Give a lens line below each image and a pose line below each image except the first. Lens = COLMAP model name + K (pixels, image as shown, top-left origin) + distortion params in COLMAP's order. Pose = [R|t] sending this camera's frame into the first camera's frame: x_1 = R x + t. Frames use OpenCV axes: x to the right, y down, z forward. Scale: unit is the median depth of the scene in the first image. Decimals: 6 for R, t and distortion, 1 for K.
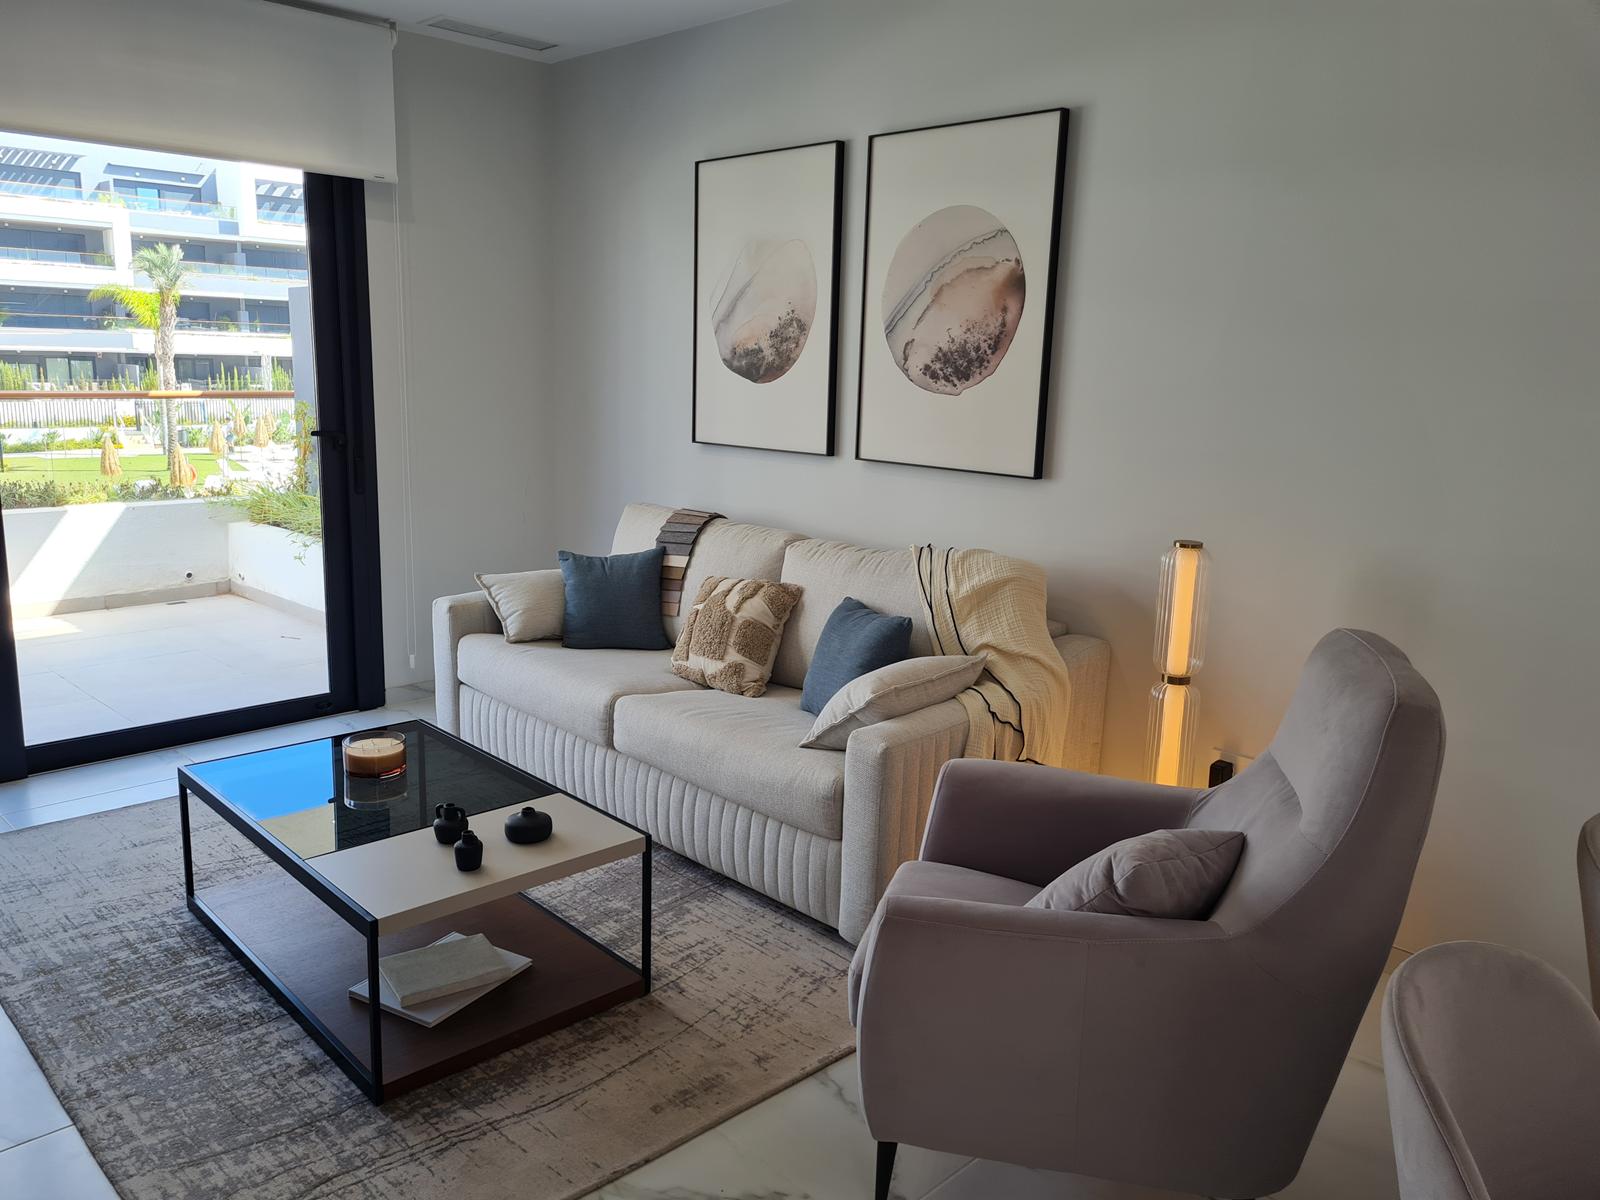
lens RADIAL K [[1221.4, 0, 803.5], [0, 1221.4, 599.6], [0, 0, 1]] dist [0.053645, -0.043049]
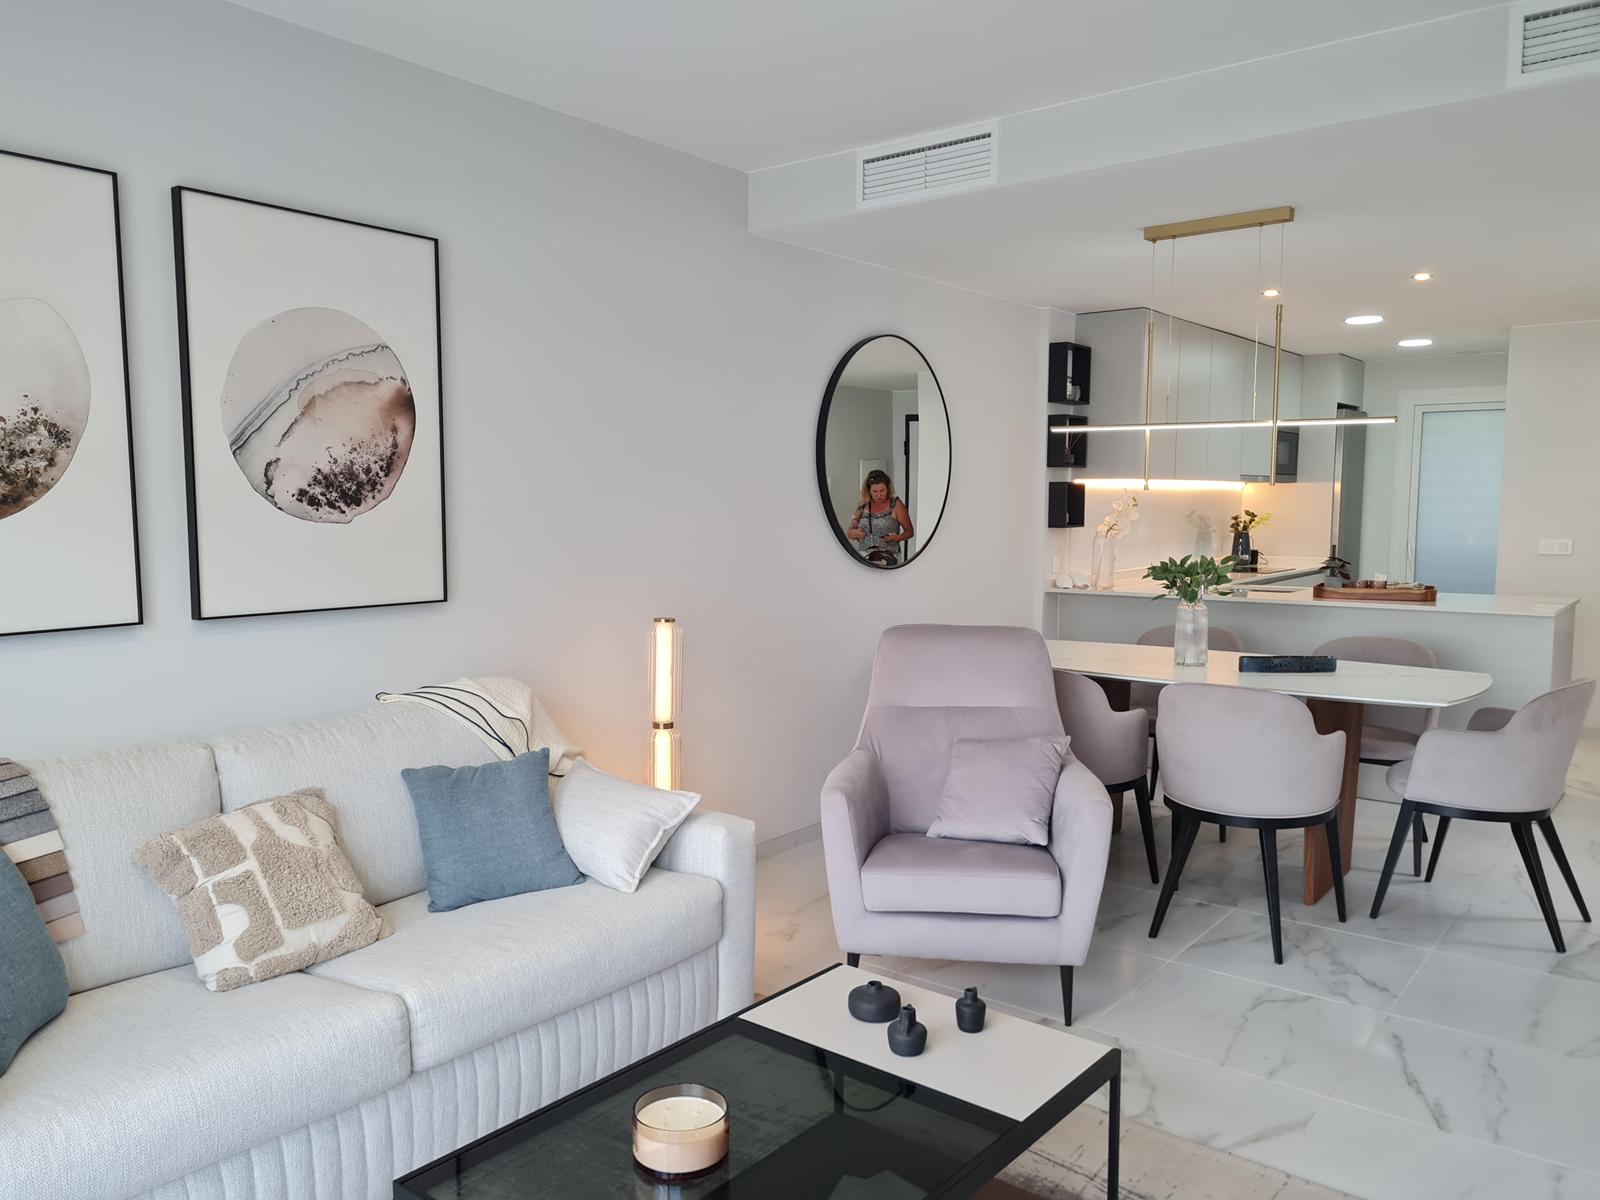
lens RADIAL K [[1221.4, 0, 763.5], [0, 1221.4, 614.6], [0, 0, 1]] dist [0.053645, -0.043049]
pose [[-0.107346, -0.126335, 0.986163, -0.783031], [0.185961, 0.971838, 0.144742, -0.176652], [-0.976676, 0.198925, -0.080829, 0.801637]]
